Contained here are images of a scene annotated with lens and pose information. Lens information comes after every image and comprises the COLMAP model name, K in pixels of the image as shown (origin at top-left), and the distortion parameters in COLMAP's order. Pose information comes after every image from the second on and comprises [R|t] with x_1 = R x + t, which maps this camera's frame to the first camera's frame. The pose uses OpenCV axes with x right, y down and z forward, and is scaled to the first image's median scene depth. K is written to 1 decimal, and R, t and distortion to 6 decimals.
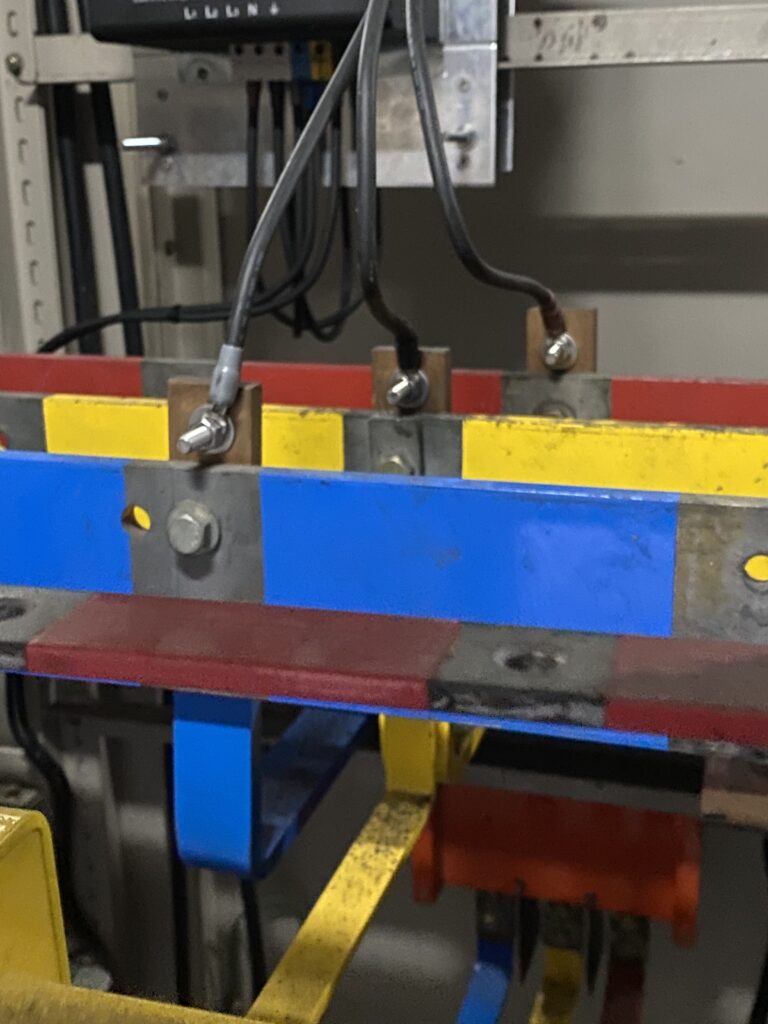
lens RADIAL K [[1284.0, 0, 384.0], [0, 1284.0, 512.0], [0, 0, 1]] dist [0.016703, -0.029364]
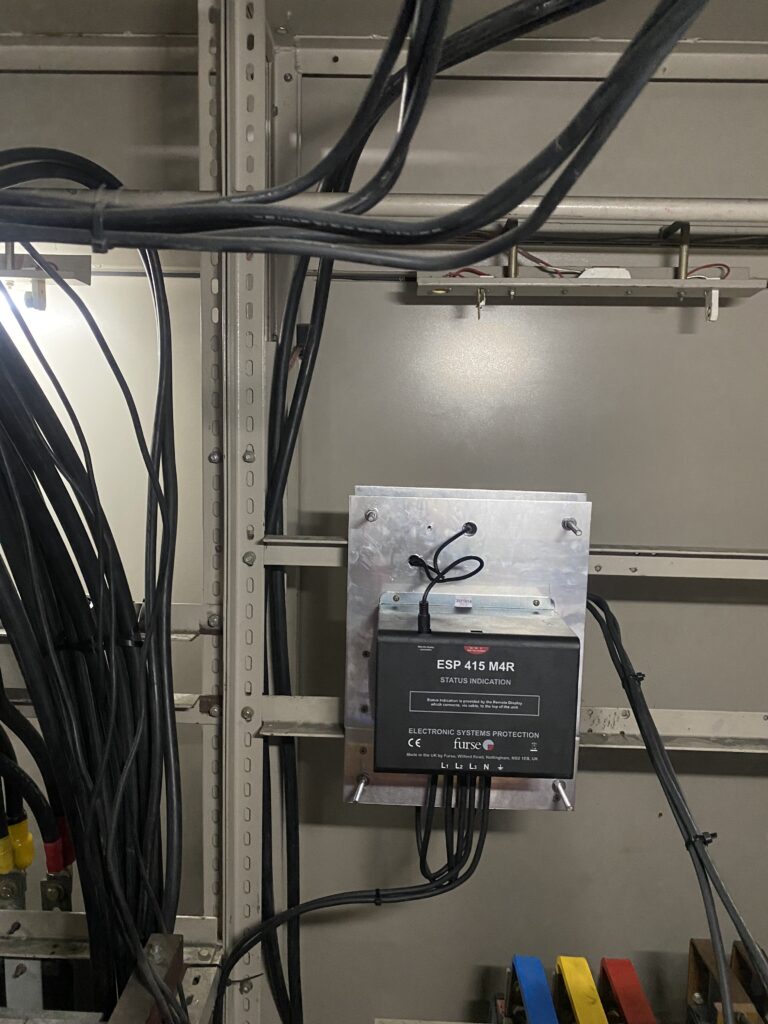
lens RADIAL K [[775.1, 0, 384.0], [0, 775.1, 512.0], [0, 0, 1]] dist [0.045468, -0.003018]
pose [[0.962938, 0.006444, 0.269646, -0.787205], [0.039625, 0.985487, -0.165059, -0.871260], [-0.266796, 0.169627, 0.948708, 0.050824]]
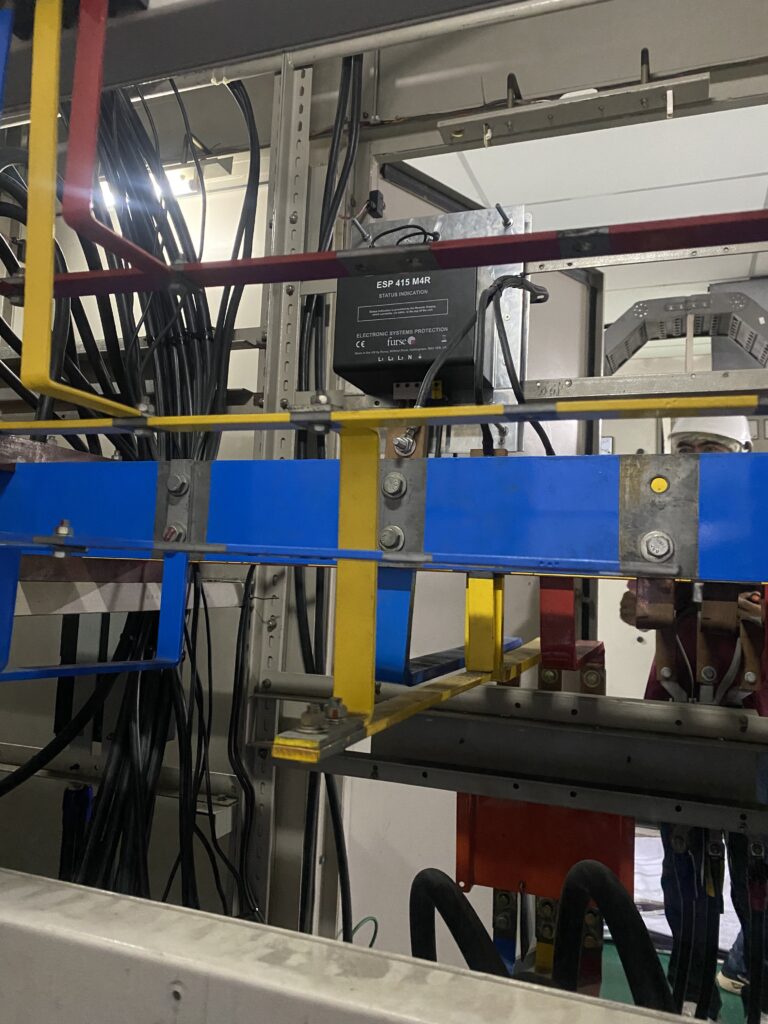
lens RADIAL K [[775.1, 0, 384.0], [0, 775.1, 512.0], [0, 0, 1]] dist [0.045468, -0.003018]
pose [[0.996836, 0.054619, -0.057751, -0.086520], [-0.072023, 0.928030, -0.365477, 0.540143], [0.033632, 0.368480, 0.929027, -0.214359]]
